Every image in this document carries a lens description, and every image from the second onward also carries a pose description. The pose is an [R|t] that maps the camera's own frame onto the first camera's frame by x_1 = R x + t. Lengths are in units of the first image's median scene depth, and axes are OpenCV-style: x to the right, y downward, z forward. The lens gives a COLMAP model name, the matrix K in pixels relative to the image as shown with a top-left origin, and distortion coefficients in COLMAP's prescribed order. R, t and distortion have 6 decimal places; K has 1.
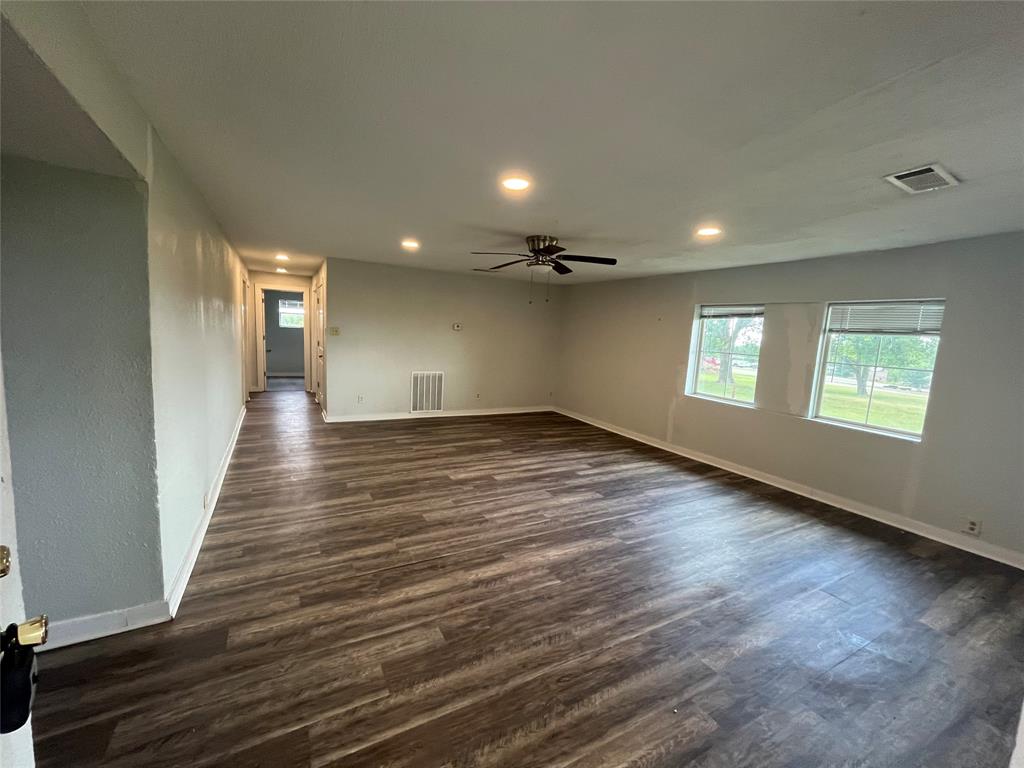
lens RADIAL K [[415.0, 0, 511.3], [0, 415.0, 383.4], [0, 0, 1]] dist [0.002720, 0.000225]
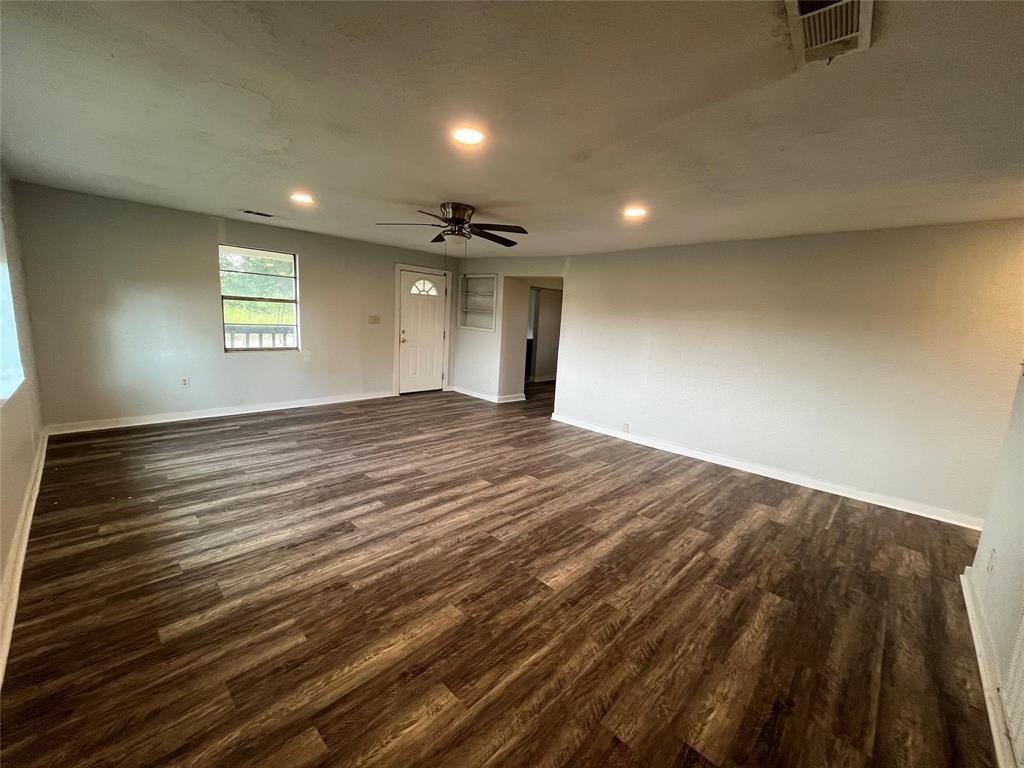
lens RADIAL K [[415.0, 0, 511.4], [0, 415.0, 384.0], [0, 0, 1]] dist [0.002720, 0.000225]
pose [[-0.949428, -0.059505, -0.308296, 0.199085], [-0.144574, 0.954449, 0.261009, -0.207970], [0.278721, 0.292381, -0.914783, 1.807143]]
